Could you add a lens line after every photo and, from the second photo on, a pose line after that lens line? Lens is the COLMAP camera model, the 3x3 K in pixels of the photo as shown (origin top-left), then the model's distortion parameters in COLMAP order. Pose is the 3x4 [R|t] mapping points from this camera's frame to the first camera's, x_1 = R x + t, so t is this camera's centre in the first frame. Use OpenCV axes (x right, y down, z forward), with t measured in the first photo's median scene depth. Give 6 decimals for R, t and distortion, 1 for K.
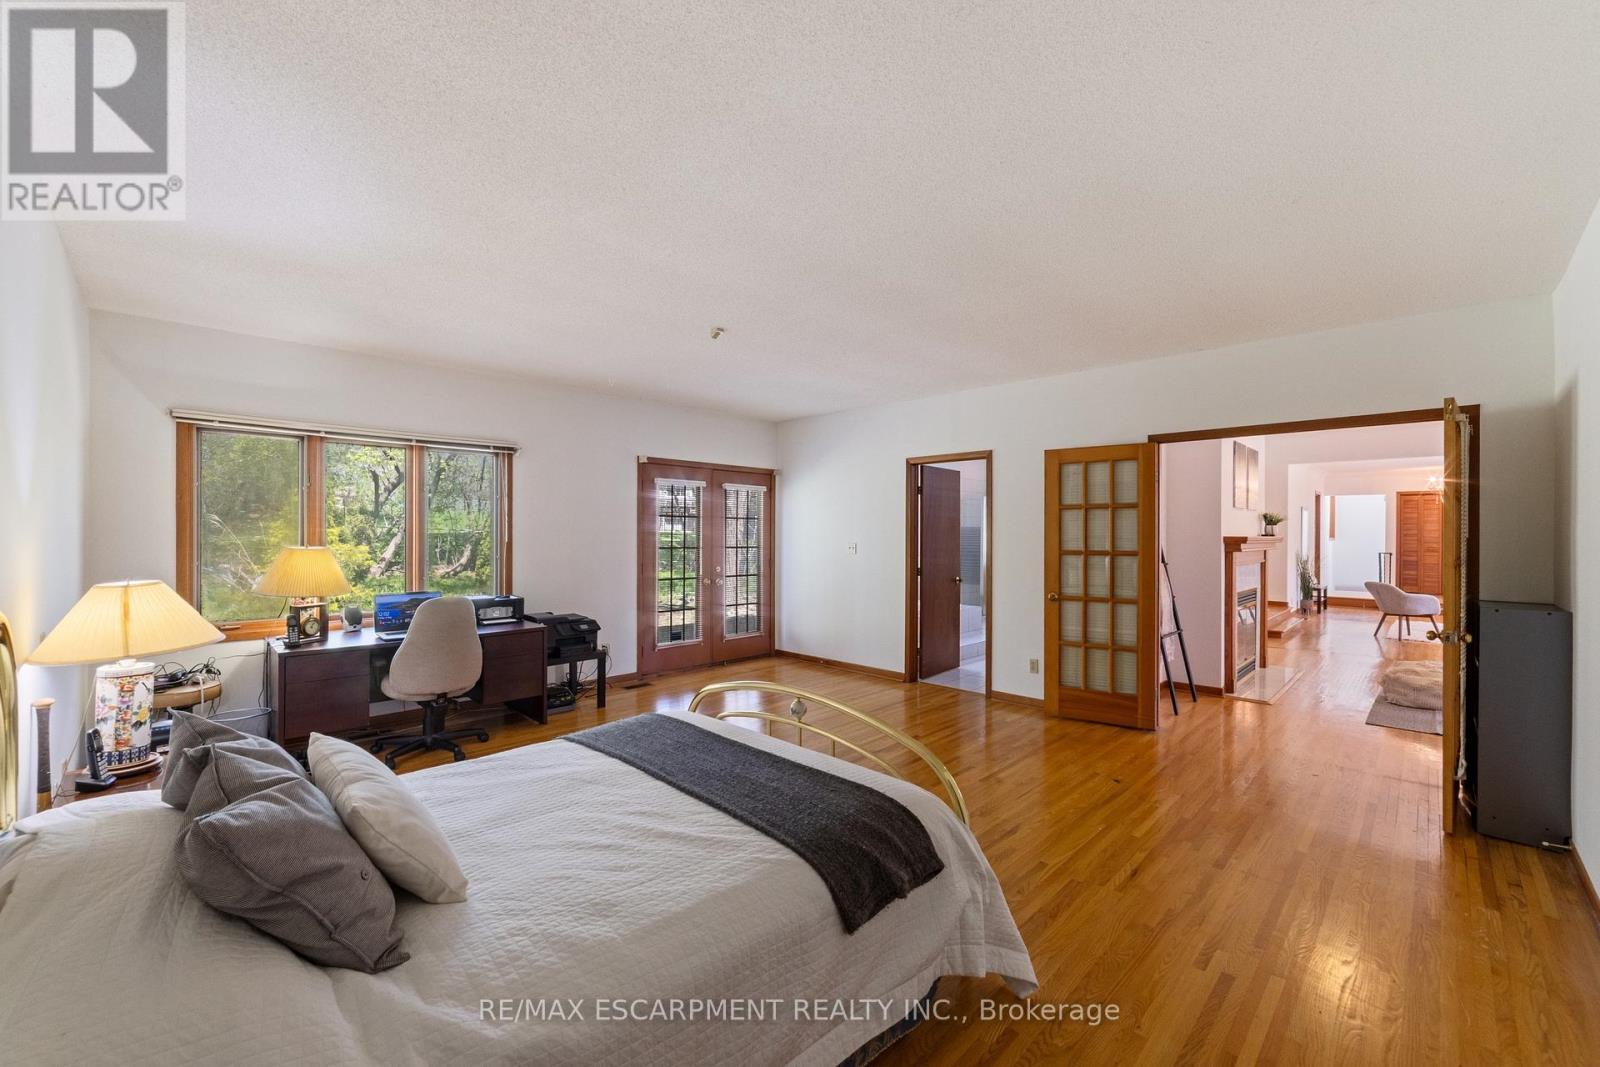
lens RADIAL K [[635.7, 0, 809.3], [0, 635.7, 523.5], [0, 0, 1]] dist [-0.000414, 0.000052]
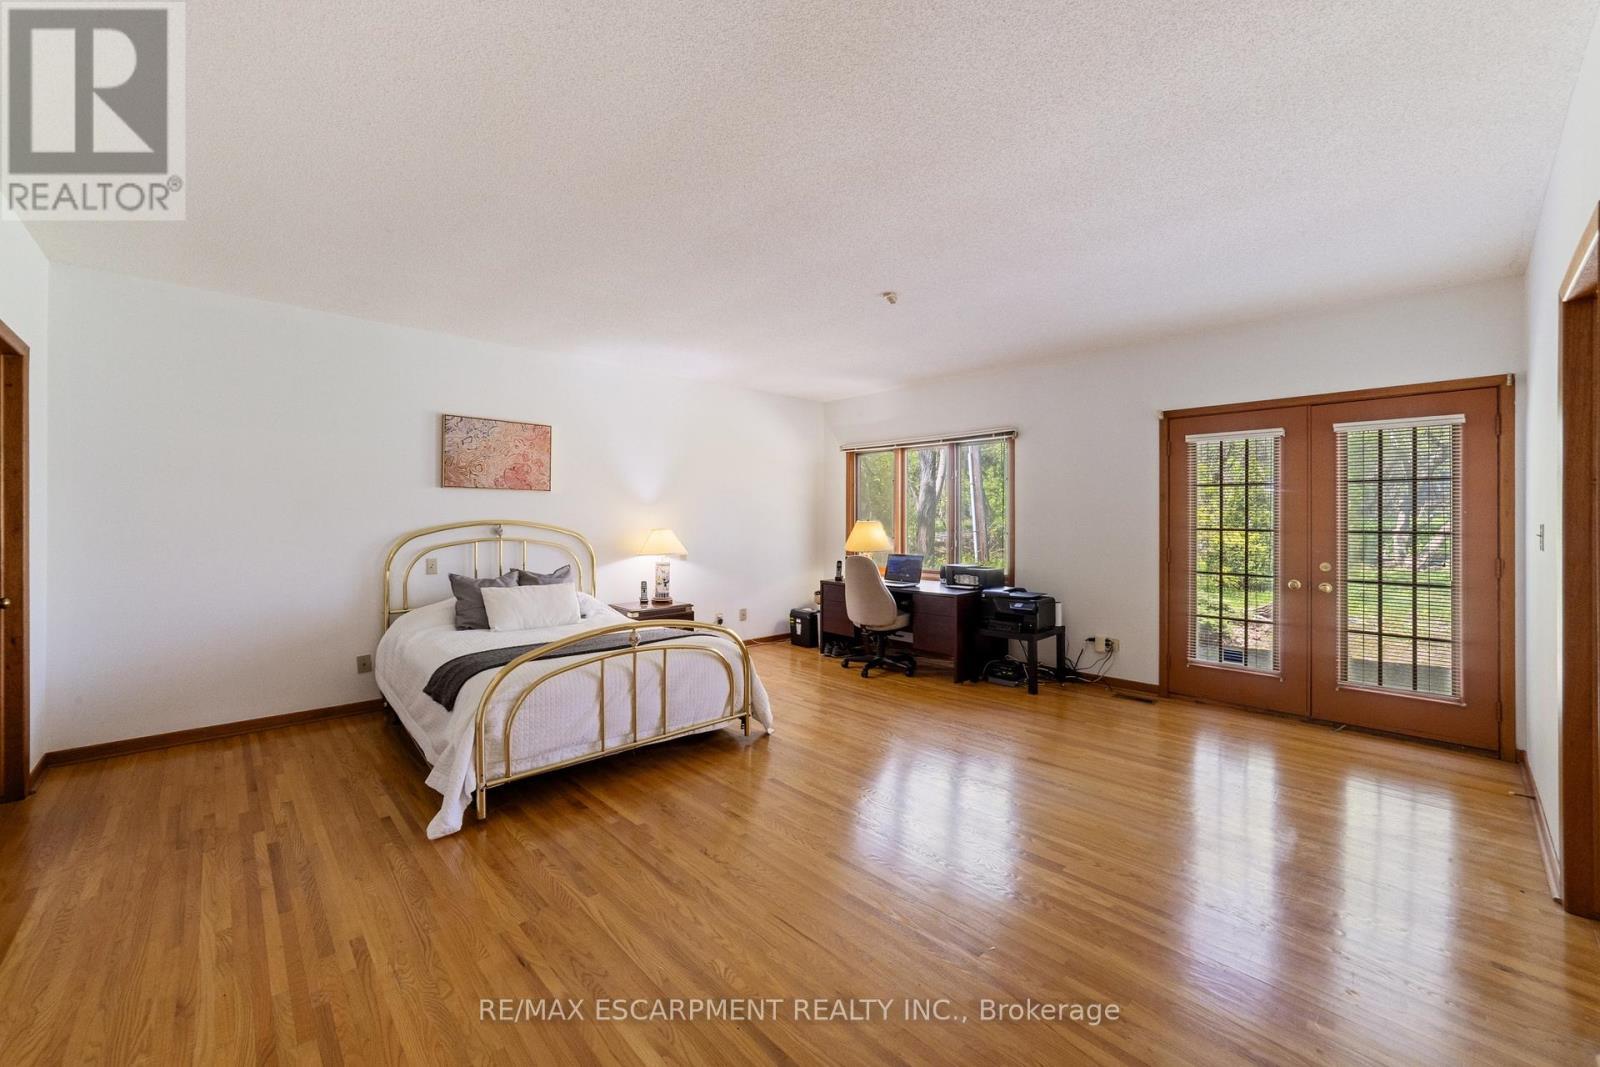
lens RADIAL K [[635.7, 0, 809.3], [0, 635.7, 523.5], [0, 0, 1]] dist [-0.000414, 0.000052]
pose [[-0.019239, 0.005557, -0.999799, 0.520056], [0.016588, 0.999849, 0.005238, 0.020882], [0.999677, -0.016484, -0.019328, 0.570414]]
